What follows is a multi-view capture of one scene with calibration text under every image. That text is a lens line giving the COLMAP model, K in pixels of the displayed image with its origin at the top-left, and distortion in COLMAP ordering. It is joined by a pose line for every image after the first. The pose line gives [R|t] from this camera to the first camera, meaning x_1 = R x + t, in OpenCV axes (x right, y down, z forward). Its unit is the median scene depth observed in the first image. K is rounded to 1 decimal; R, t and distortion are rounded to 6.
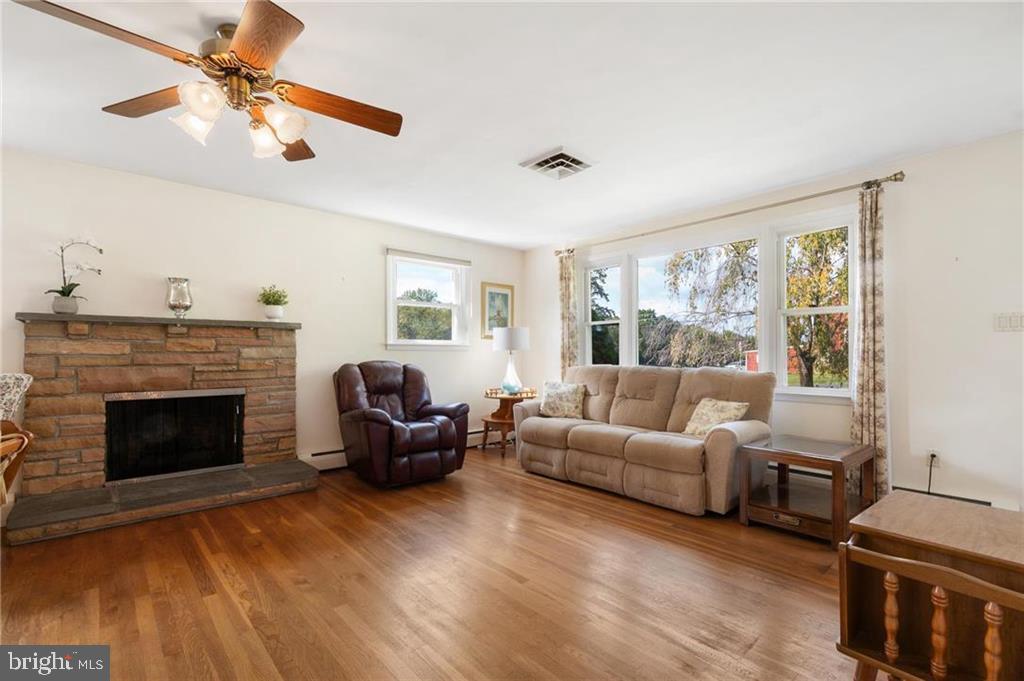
lens RADIAL K [[458.1, 0, 512.6], [0, 458.1, 354.2], [0, 0, 1]] dist [-0.003468, -0.001280]
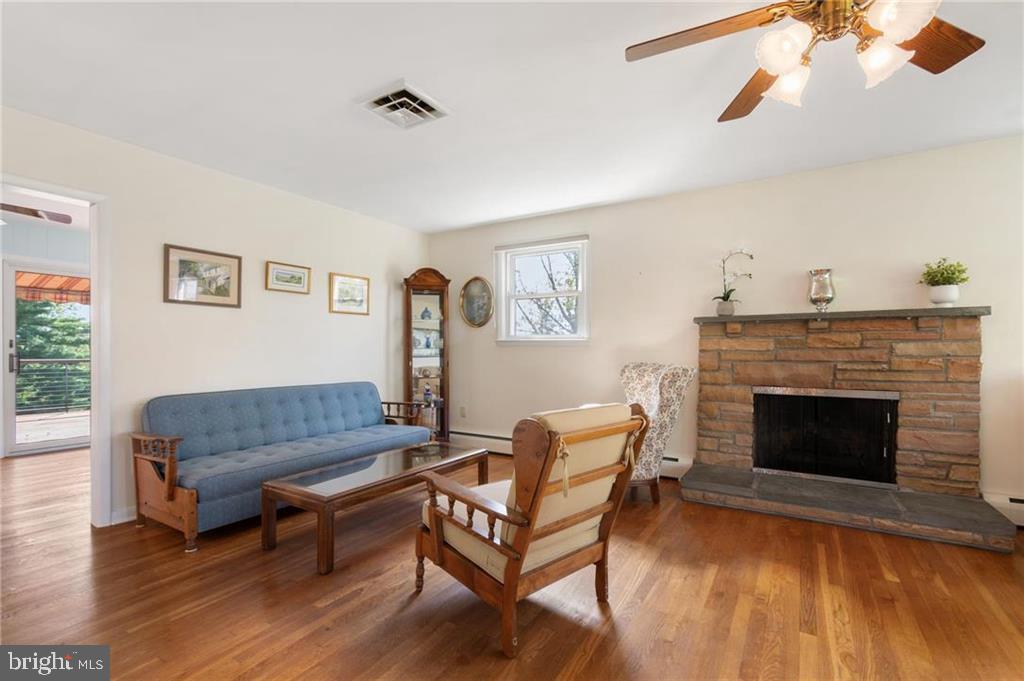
lens RADIAL K [[458.1, 0, 512.6], [0, 458.1, 354.2], [0, 0, 1]] dist [-0.003468, -0.001280]
pose [[0.280550, 0.010890, -0.959778, -0.002266], [-0.000721, 0.999938, 0.011135, -0.002355], [0.959839, -0.002432, 0.280540, 0.130264]]
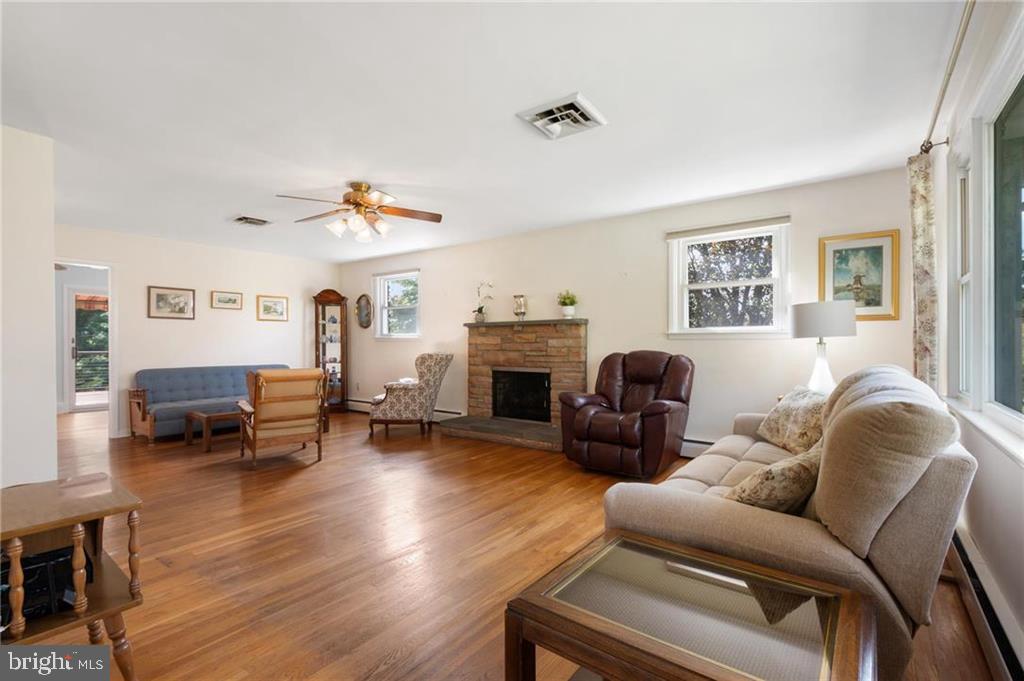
lens RADIAL K [[457.7, 0, 514.0], [0, 457.7, 344.1], [0, 0, 1]] dist [-0.013591, -0.000456]
pose [[0.212755, 0.002957, -0.977101, 0.815427], [0.001395, 0.999993, 0.003330, -0.004398], [0.977104, -0.002072, 0.212750, 0.666391]]
